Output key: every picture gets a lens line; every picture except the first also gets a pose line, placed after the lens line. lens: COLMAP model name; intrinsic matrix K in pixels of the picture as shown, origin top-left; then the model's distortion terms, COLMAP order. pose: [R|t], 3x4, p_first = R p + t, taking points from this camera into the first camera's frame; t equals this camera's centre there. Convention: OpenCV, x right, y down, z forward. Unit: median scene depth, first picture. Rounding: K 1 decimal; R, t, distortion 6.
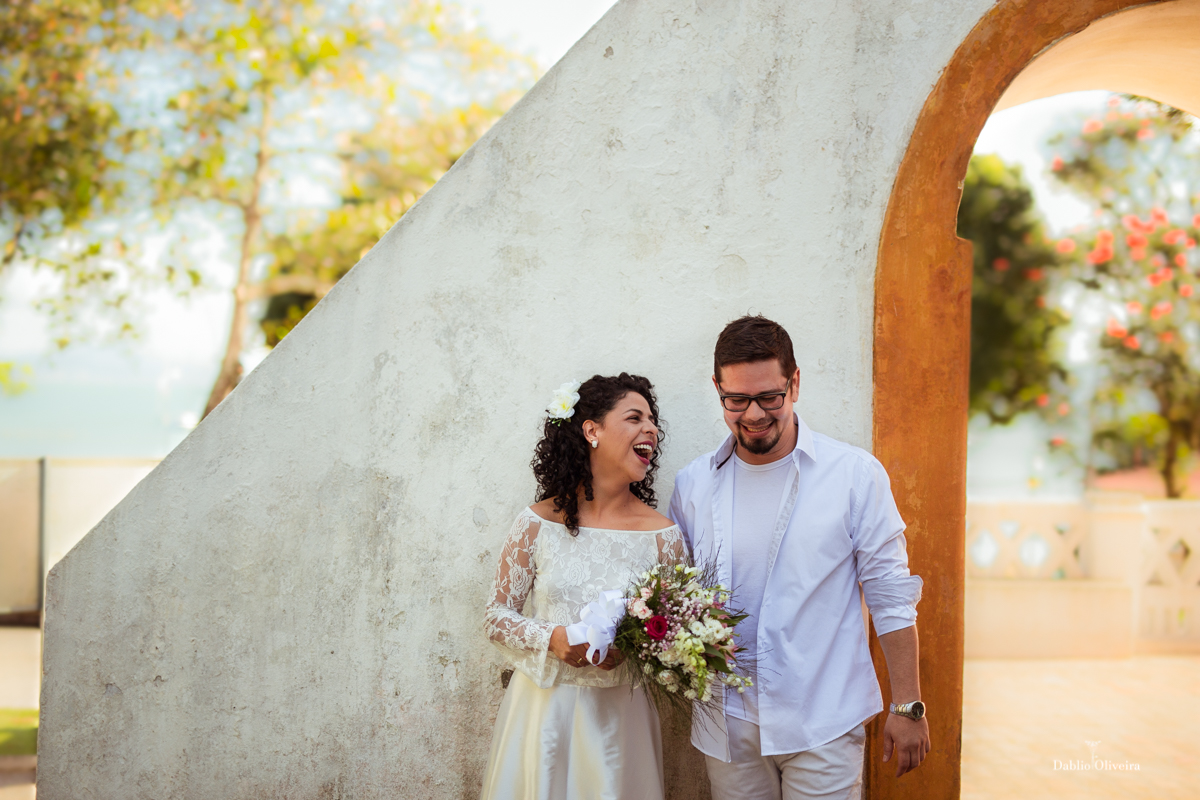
lens RADIAL K [[1711.6, 0, 600.0], [0, 1711.6, 400.0], [0, 0, 1]] dist [0.000536, 0.039615]
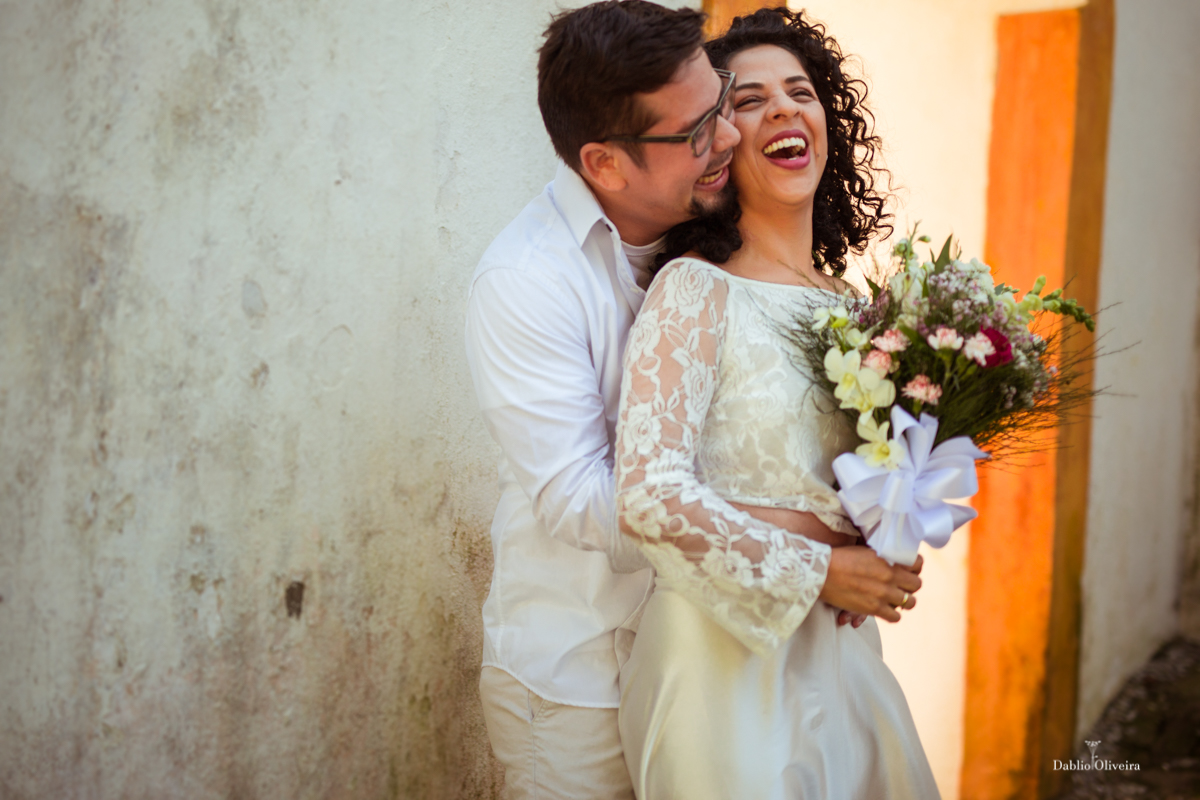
lens RADIAL K [[1711.6, 0, 600.0], [0, 1711.6, 400.0], [0, 0, 1]] dist [0.000536, 0.039615]
pose [[0.588926, -0.054524, 0.806346, -0.427912], [-0.013433, 0.996923, 0.077222, 0.057291], [-0.808075, -0.056310, 0.586382, 0.607630]]
